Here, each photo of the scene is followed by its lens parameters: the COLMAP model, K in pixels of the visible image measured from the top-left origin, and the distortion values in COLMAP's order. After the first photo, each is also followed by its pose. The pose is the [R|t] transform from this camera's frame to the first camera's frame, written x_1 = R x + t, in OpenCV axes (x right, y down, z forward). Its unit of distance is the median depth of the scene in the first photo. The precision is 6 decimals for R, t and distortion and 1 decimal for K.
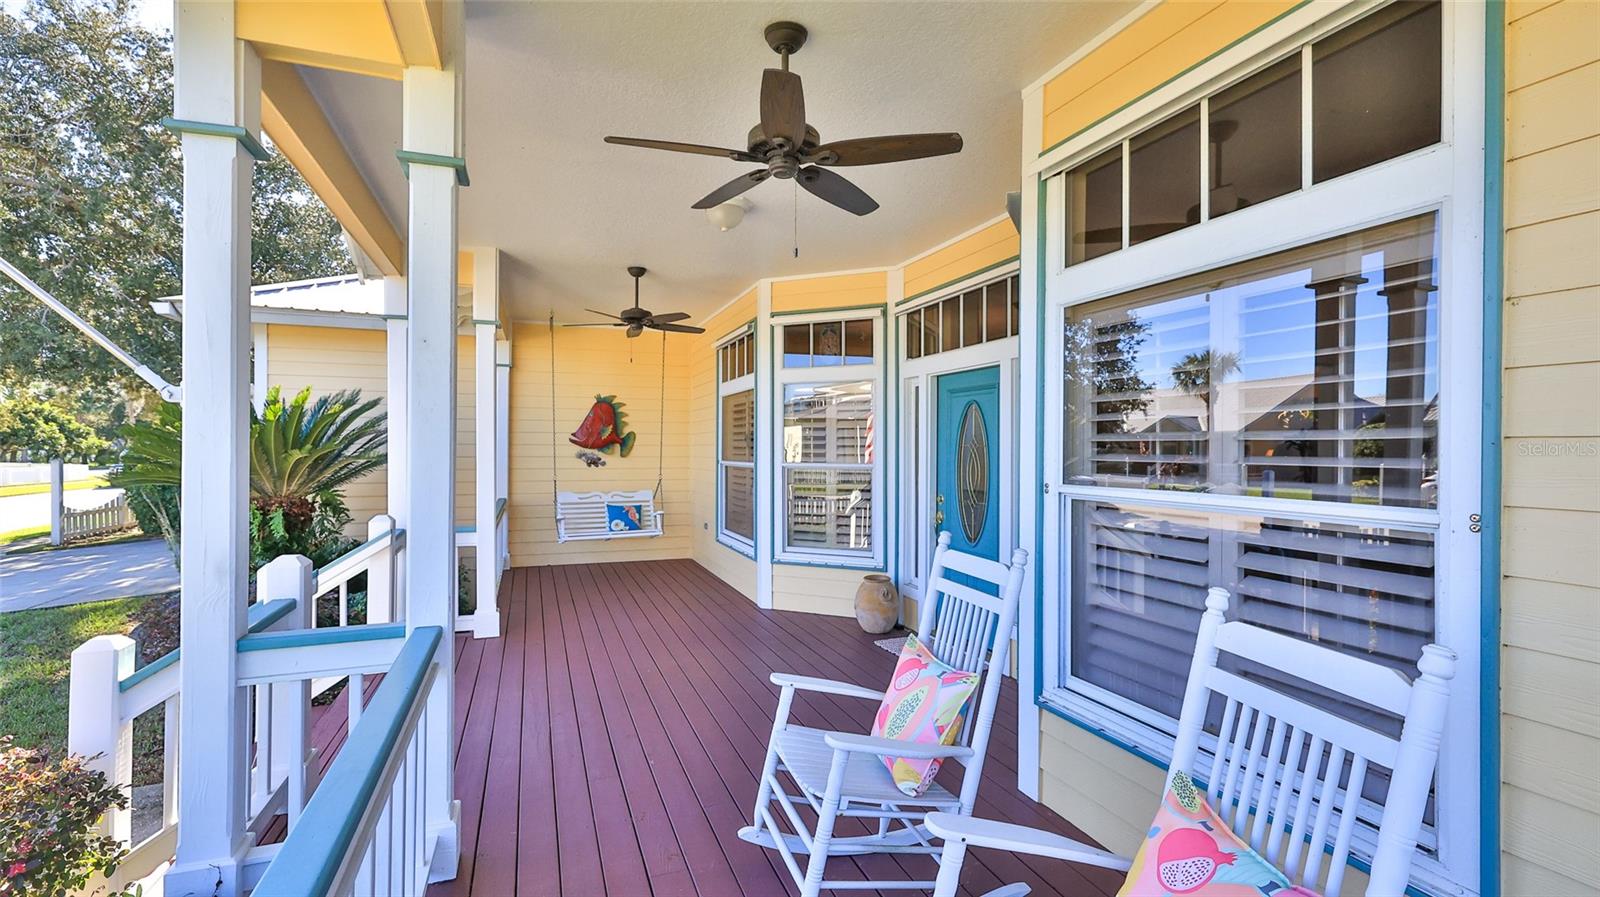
lens RADIAL K [[705.5, 0, 798.6], [0, 705.5, 451.3], [0, 0, 1]] dist [-0.002466, 0.000141]
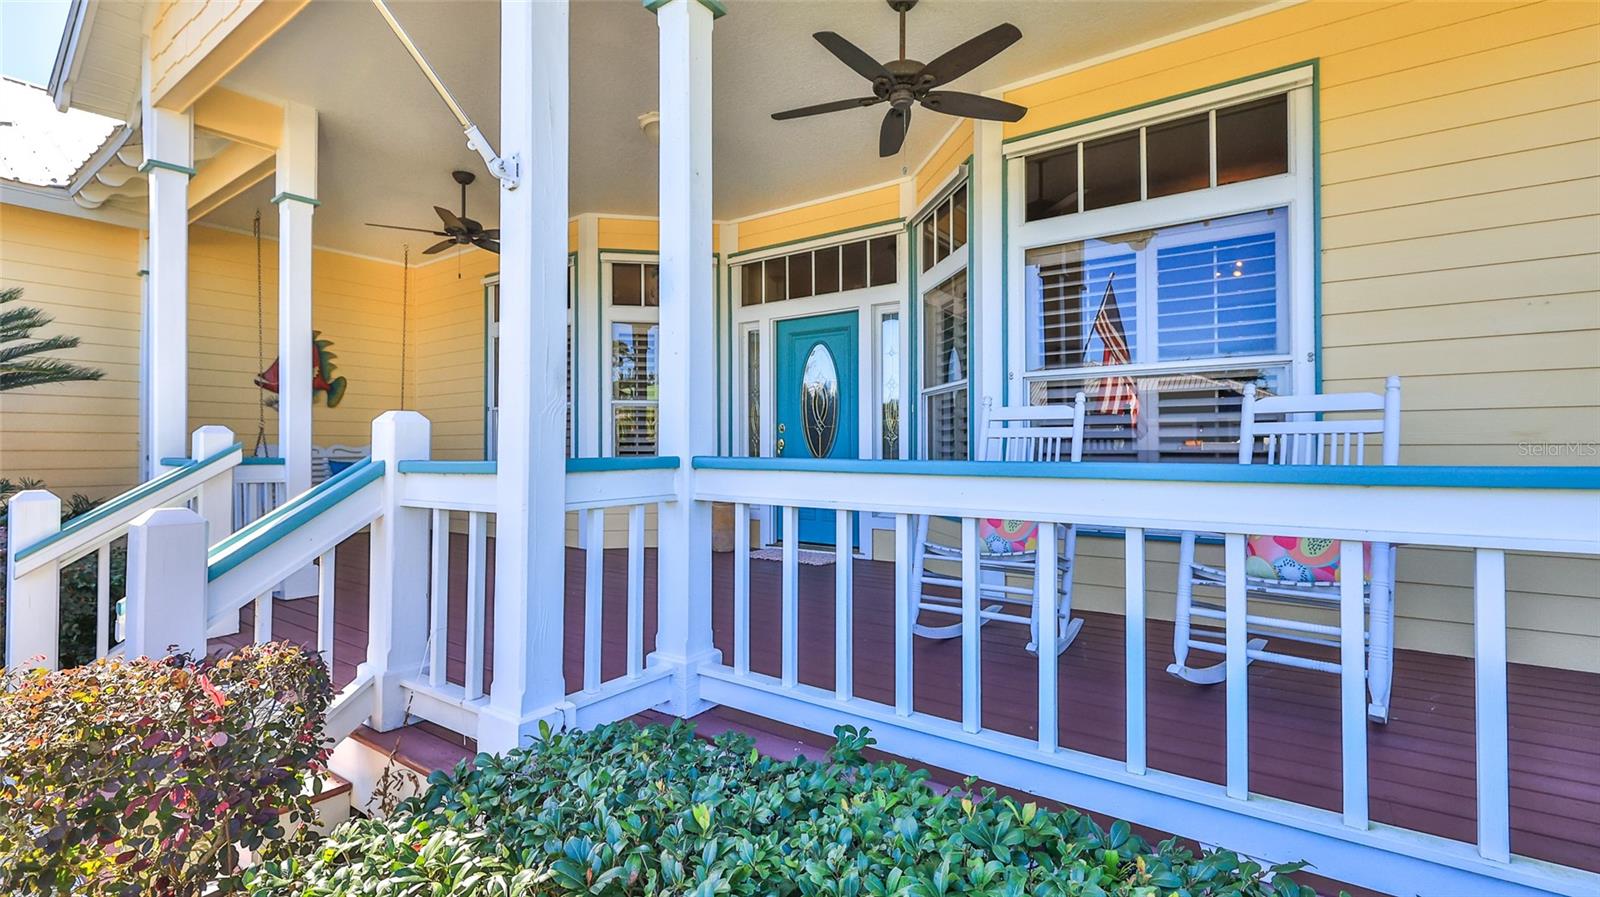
lens RADIAL K [[705.5, 0, 798.8], [0, 705.5, 437.2], [0, 0, 1]] dist [-0.002466, 0.000141]
pose [[0.828907, 0.002114, 0.559382, -0.469892], [0.010188, 0.999770, -0.018875, 0.117093], [-0.559293, 0.021345, 0.828695, 0.042175]]
